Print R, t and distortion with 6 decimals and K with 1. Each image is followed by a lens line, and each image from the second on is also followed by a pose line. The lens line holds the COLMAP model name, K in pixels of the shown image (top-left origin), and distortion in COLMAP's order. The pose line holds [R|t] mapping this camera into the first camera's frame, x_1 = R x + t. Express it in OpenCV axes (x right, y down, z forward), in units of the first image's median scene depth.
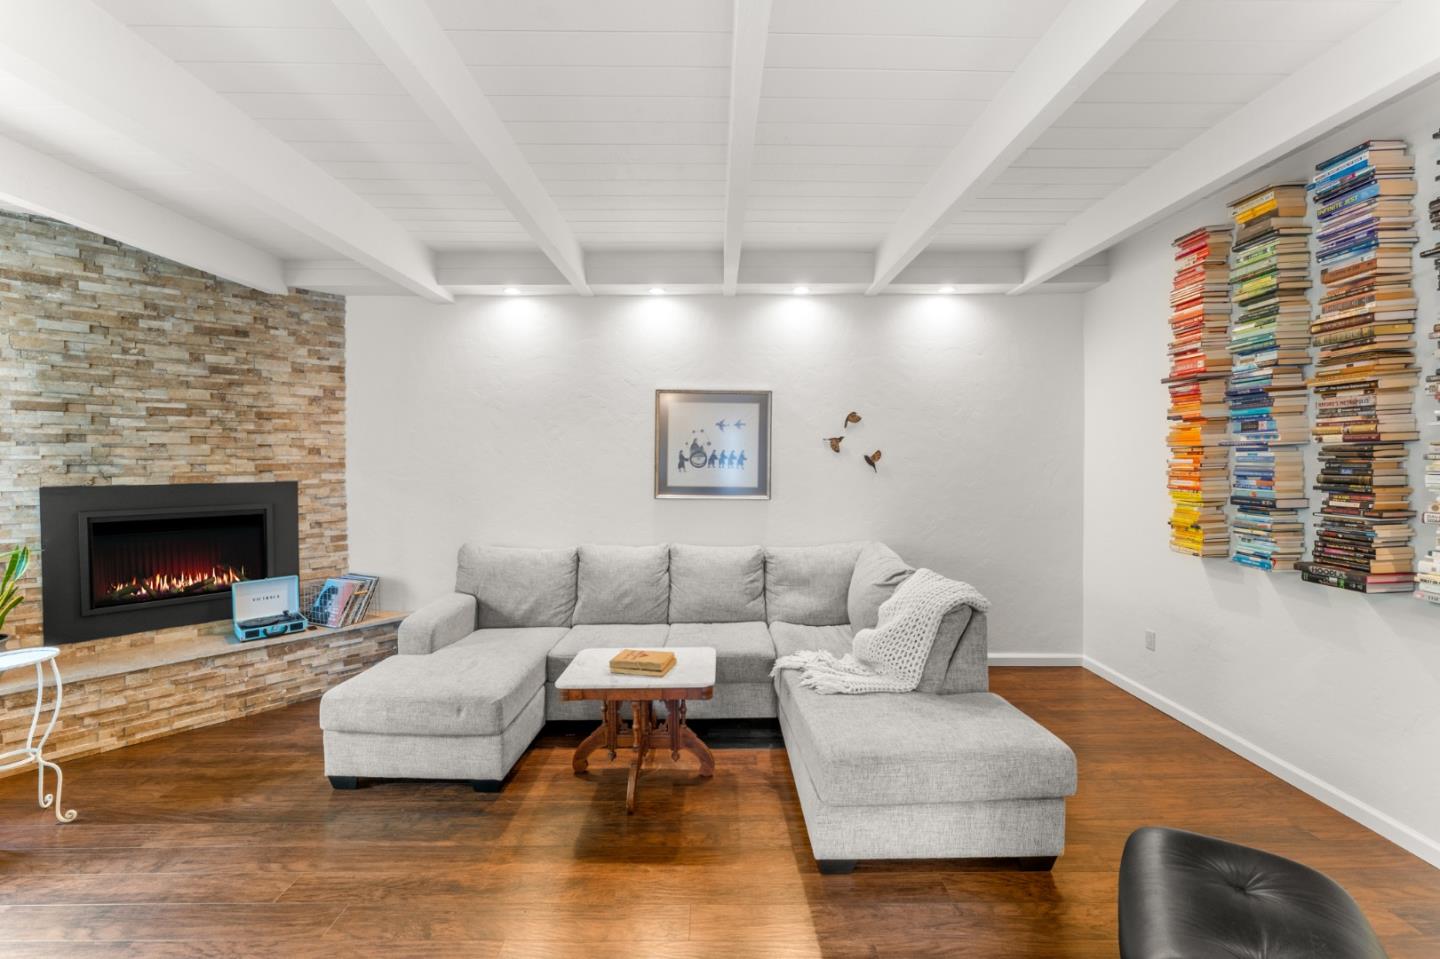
lens RADIAL K [[581.1, 0, 716.5], [0, 581.1, 471.4], [0, 0, 1]] dist [-0.001443, -0.000094]
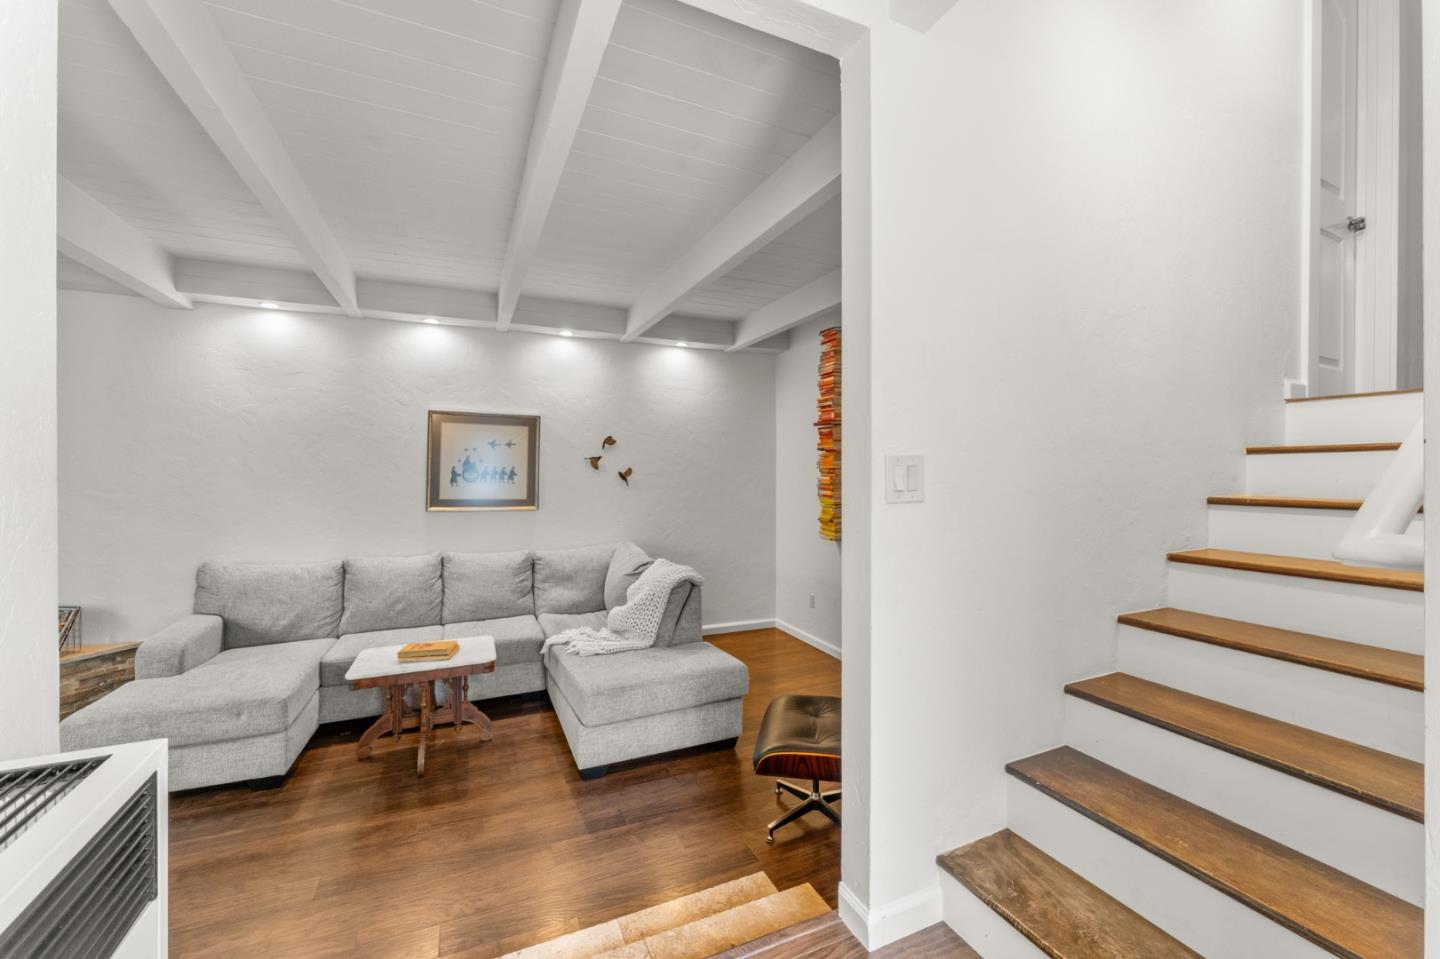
lens RADIAL K [[583.4, 0, 722.6], [0, 583.4, 464.1], [0, 0, 1]] dist [-0.000187, -0.000126]
pose [[0.913841, 0.009633, 0.405959, -0.054033], [0.002005, 0.999599, -0.028234, -0.010813], [-0.406068, 0.026615, 0.913455, -0.260839]]
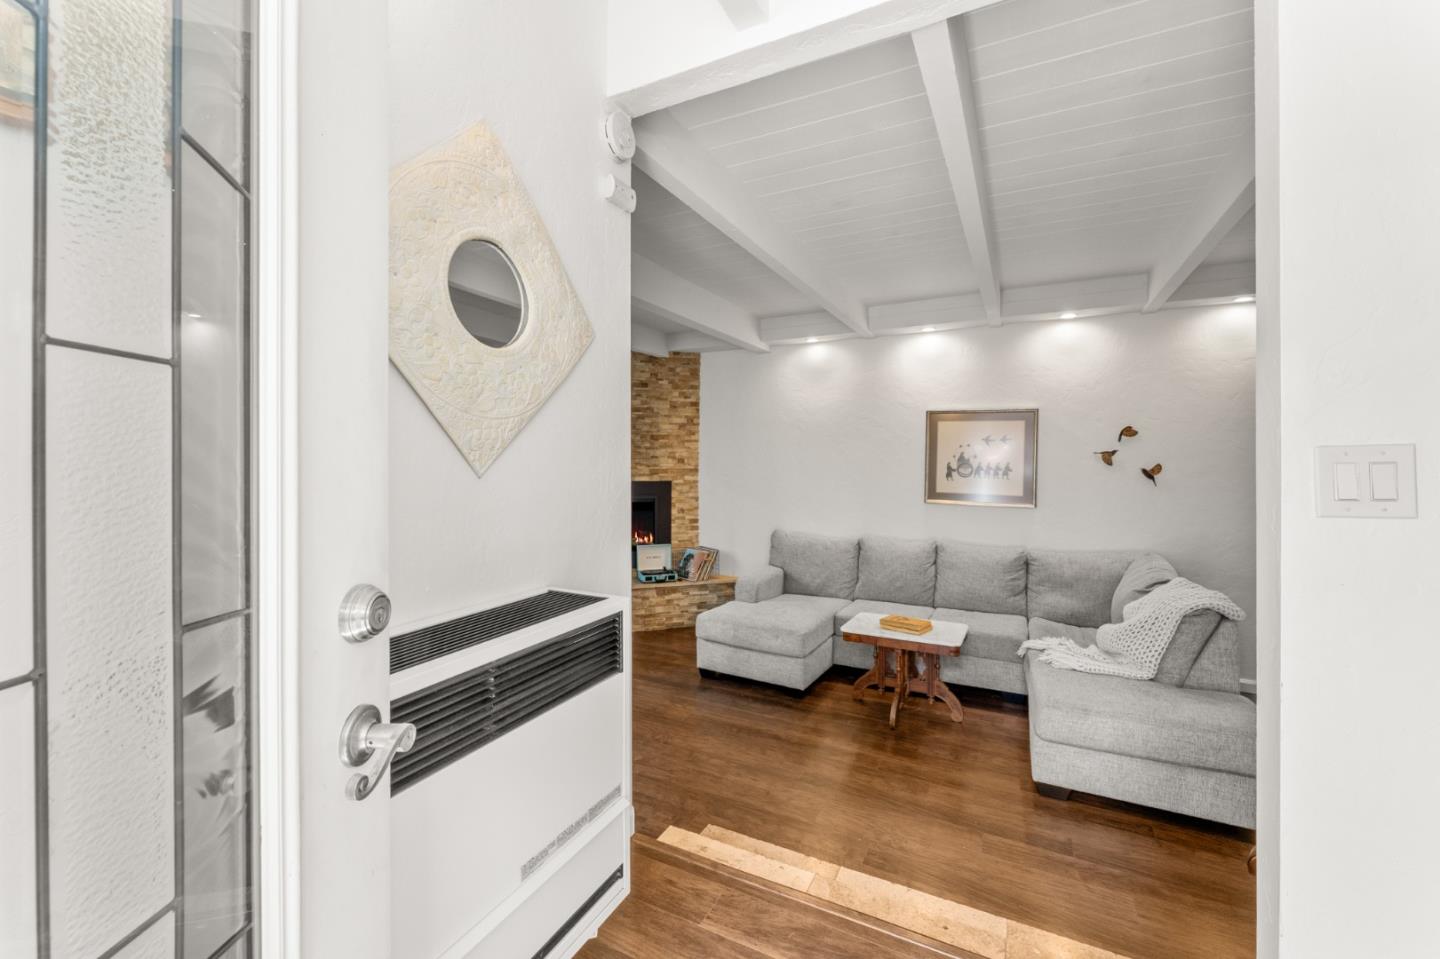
lens RADIAL K [[589.6, 0, 713.4], [0, 589.6, 461.2], [0, 0, 1]] dist [-0.000842, -0.000114]
pose [[0.883926, 0.008461, -0.467550, 0.091153], [-0.018628, 0.999680, -0.017127, -0.011037], [0.467256, 0.023849, 0.883800, -0.328944]]
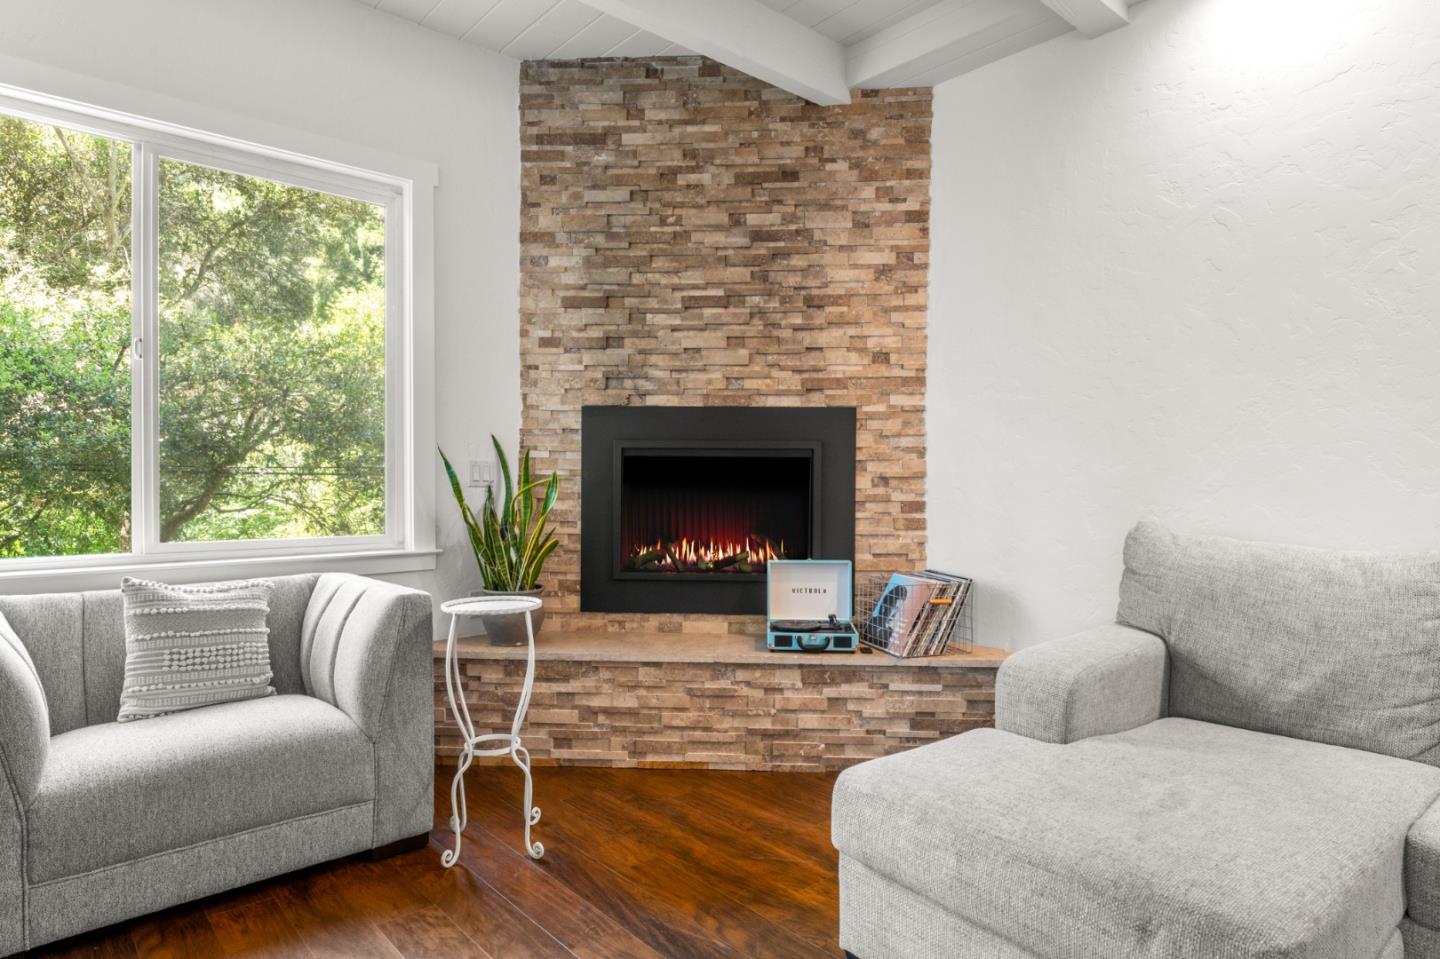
lens RADIAL K [[827.9, 0, 720.0], [0, 827.9, 485.7], [0, 0, 1]] dist [-0.000948, 0.000351]
pose [[0.659049, 0.014589, -0.751959, -0.187214], [-0.025389, 0.999674, -0.002857, 0.121615], [0.751672, 0.020974, 0.659204, 0.372272]]
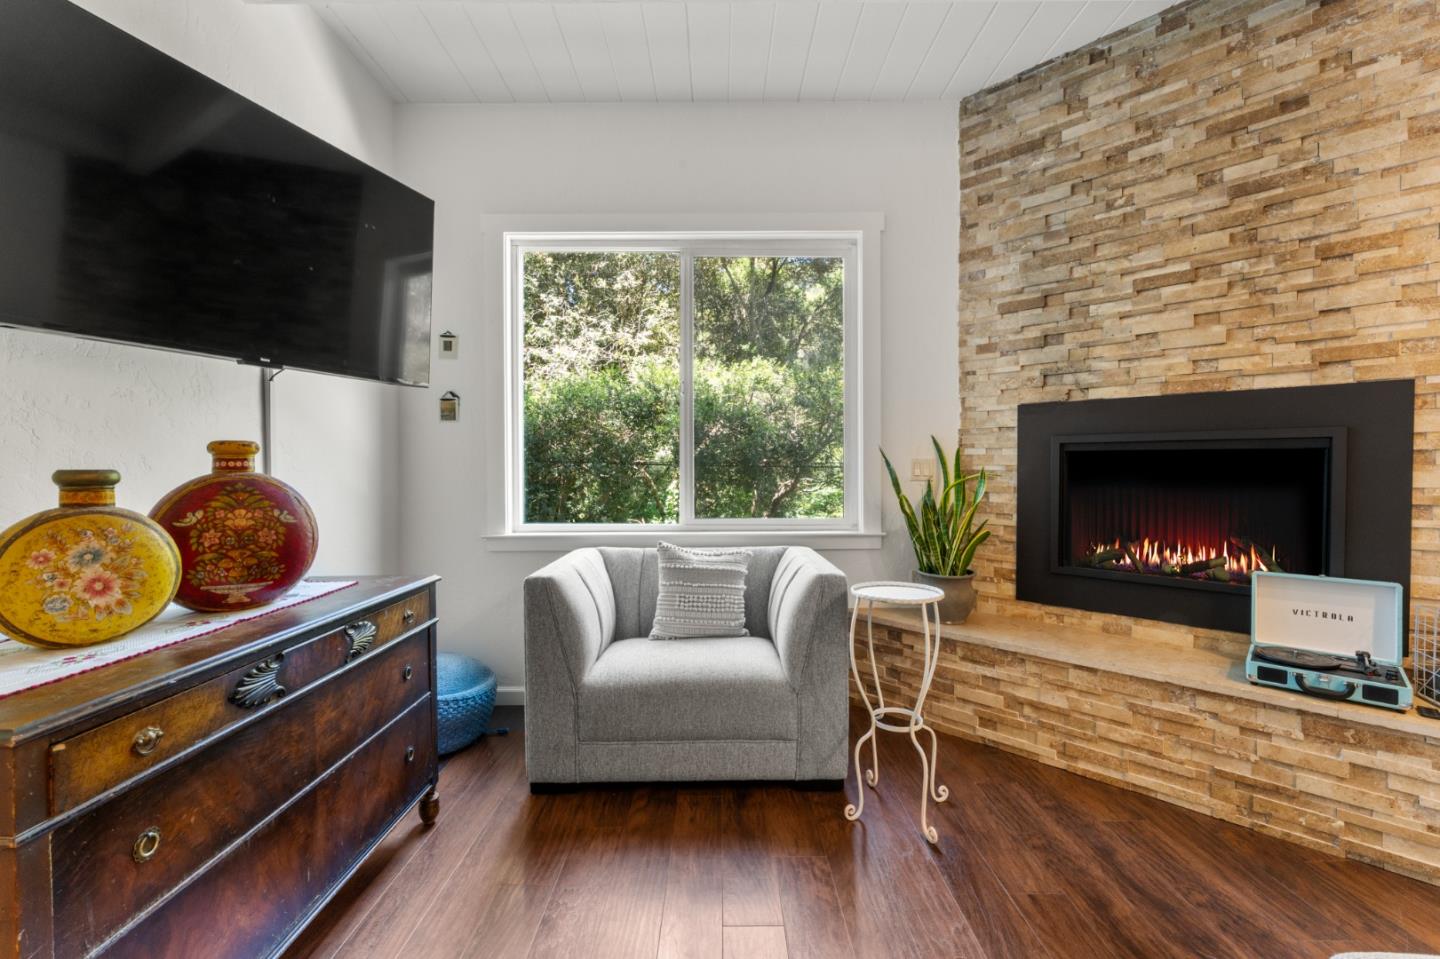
lens RADIAL K [[593.4, 0, 718.0], [0, 593.4, 477.2], [0, 0, 1]] dist [-0.002459, 0.000425]
pose [[-0.000378, 0.020521, -0.999789, -0.296249], [-0.023132, 0.999522, 0.020524, 0.112061], [0.999732, 0.023135, 0.000097, 0.527253]]
